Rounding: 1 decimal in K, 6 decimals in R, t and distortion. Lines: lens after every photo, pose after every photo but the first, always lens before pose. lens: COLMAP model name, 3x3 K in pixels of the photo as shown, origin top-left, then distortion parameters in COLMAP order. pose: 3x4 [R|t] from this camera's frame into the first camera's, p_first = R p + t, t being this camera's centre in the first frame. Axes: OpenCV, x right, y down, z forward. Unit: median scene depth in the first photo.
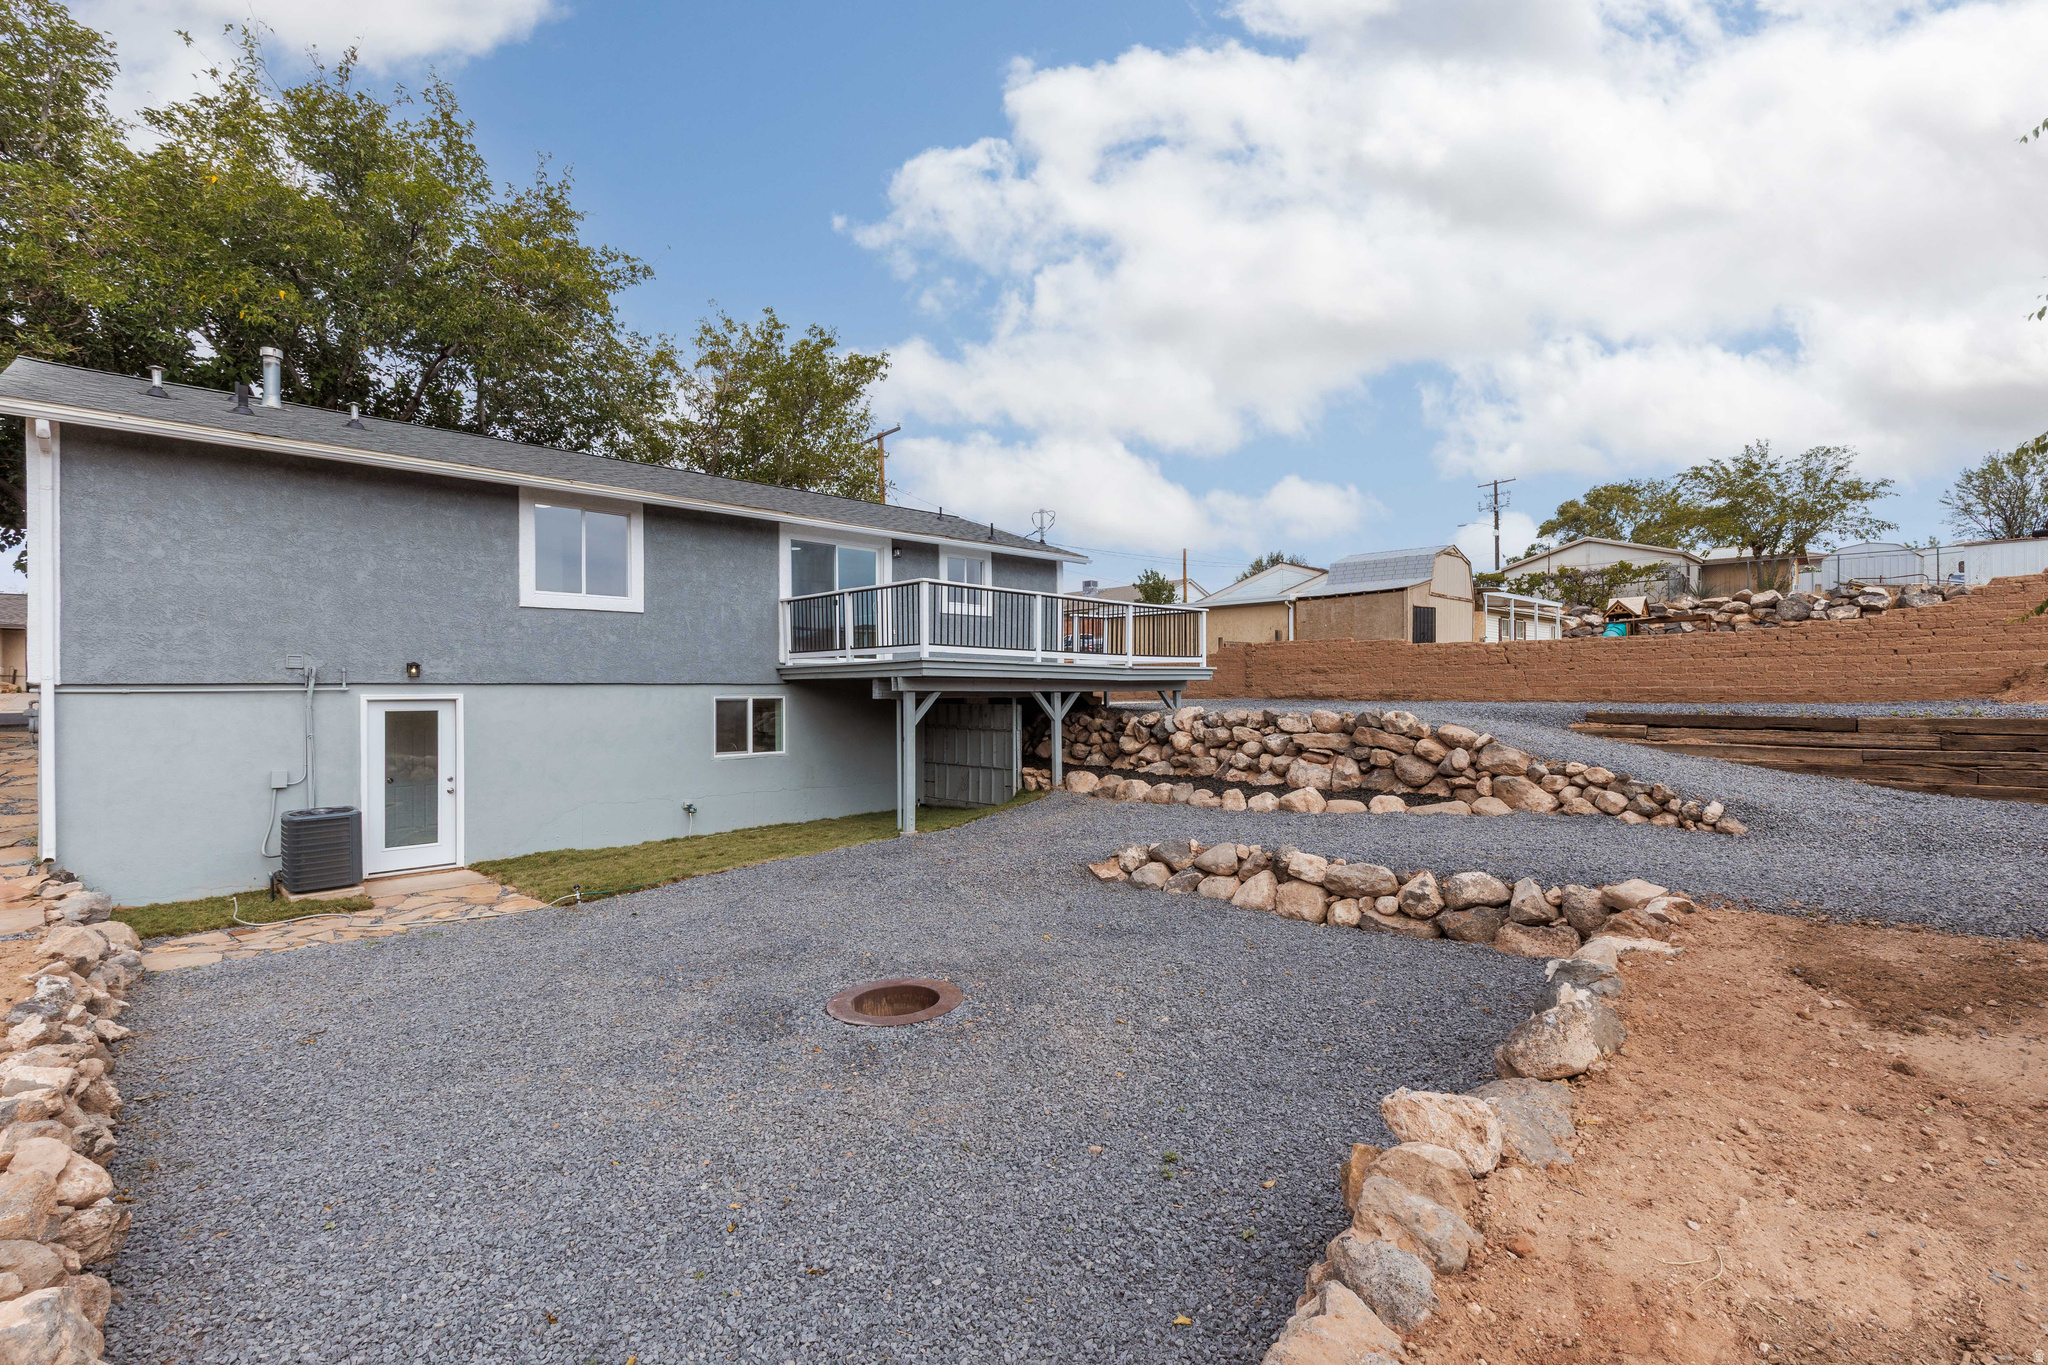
lens RADIAL K [[916.0, 0, 1032.2], [0, 916.0, 681.4], [0, 0, 1]] dist [0.011501, 0.000319]
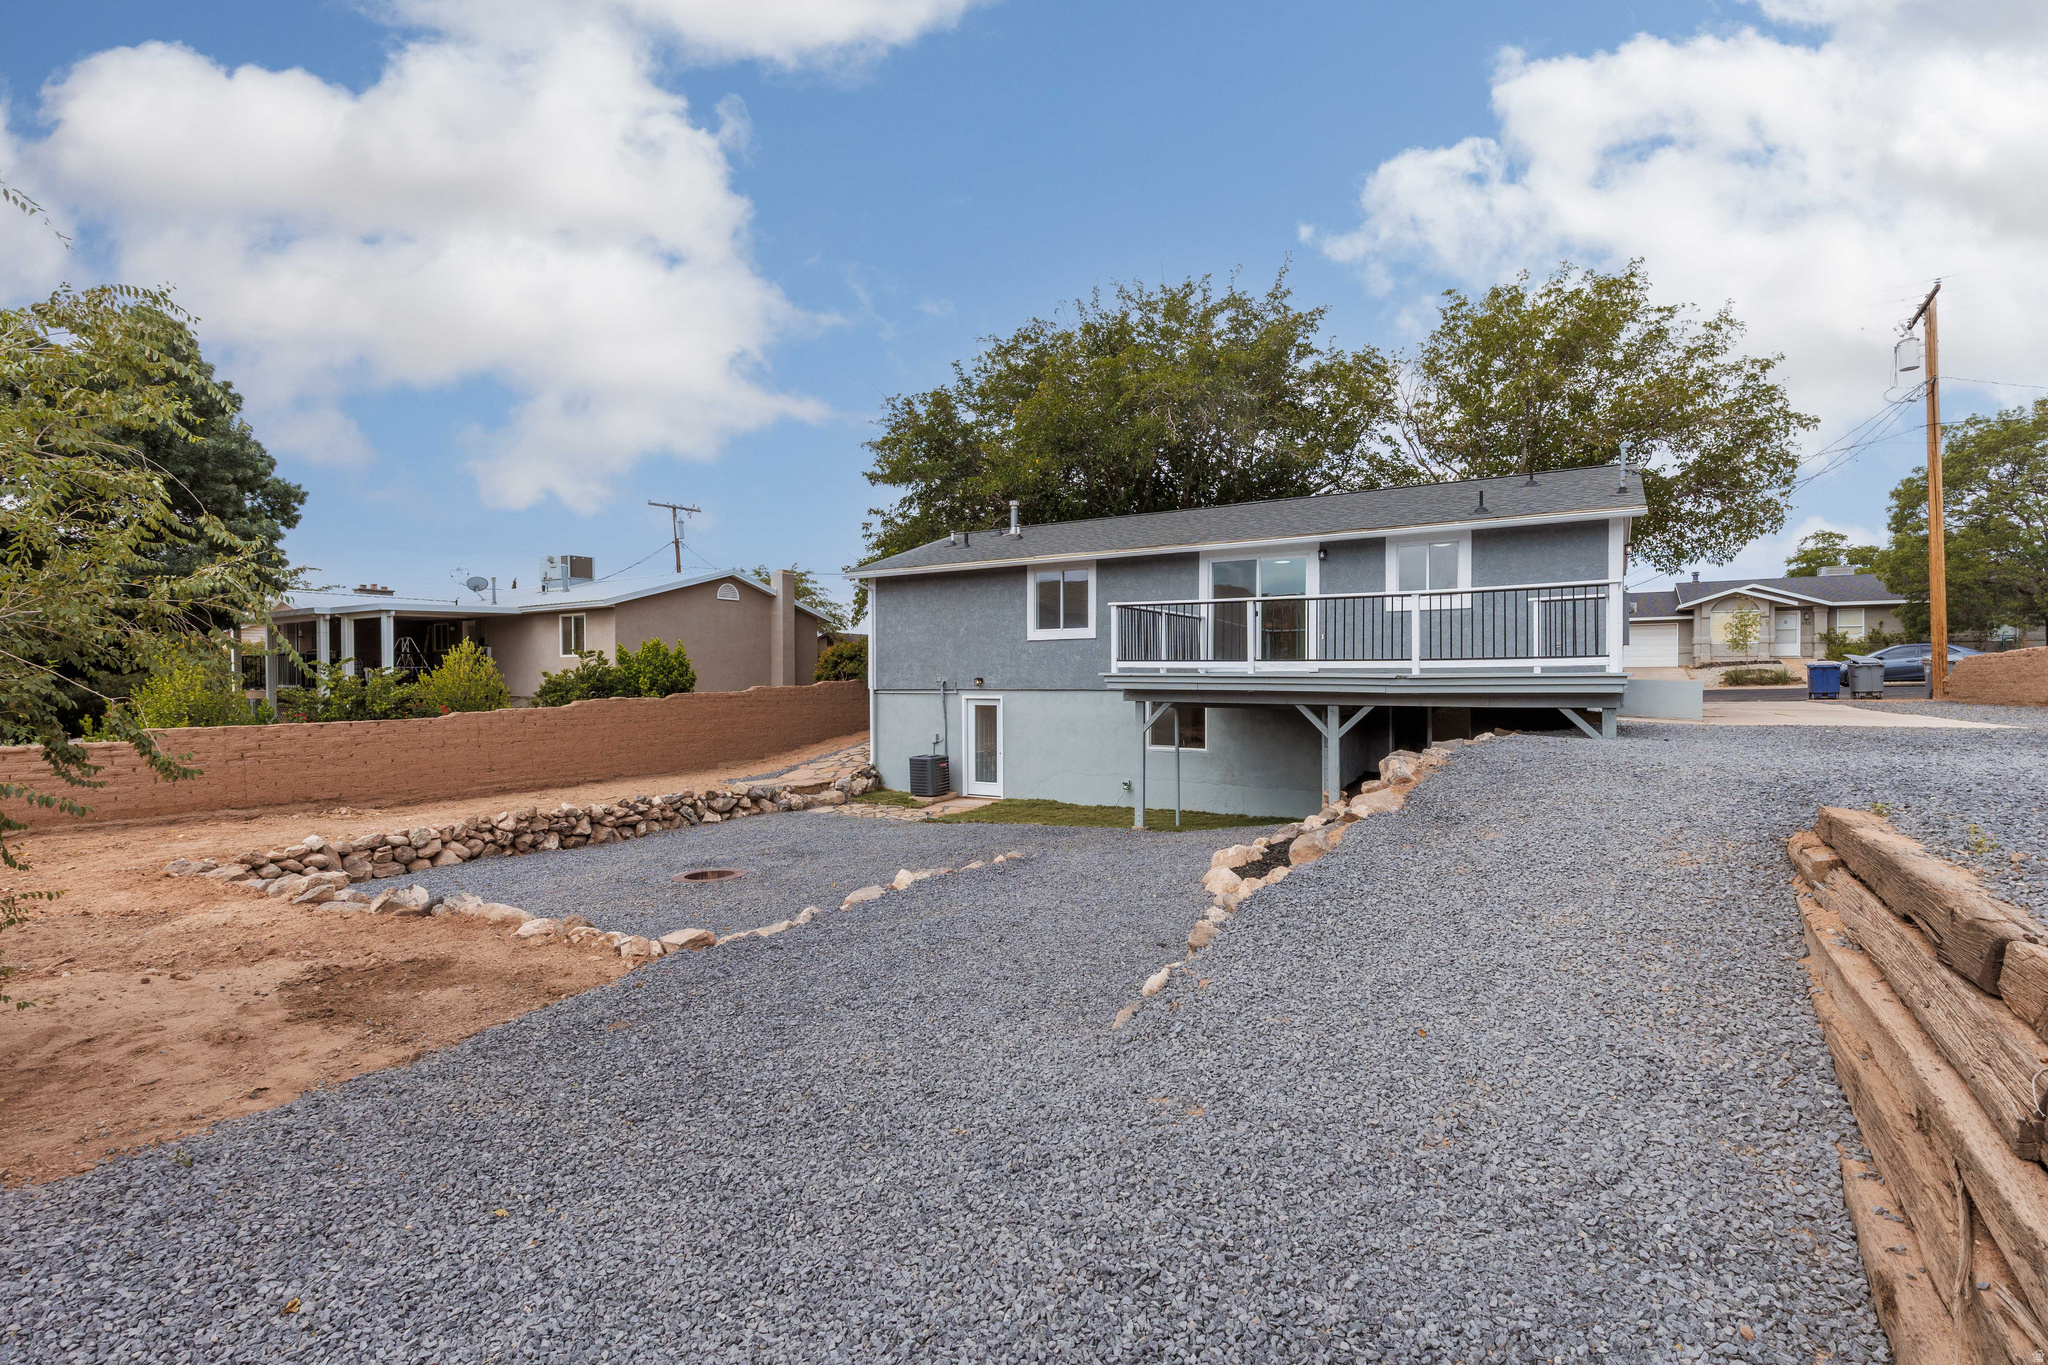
lens RADIAL K [[916.0, 0, 1022.6], [0, 916.0, 681.2], [0, 0, 1]] dist [0.011501, 0.000319]
pose [[0.244064, 0.007975, -0.969726, 0.861472], [0.011668, 0.999870, 0.011160, -0.027101], [0.969689, -0.014038, 0.243939, 0.549478]]
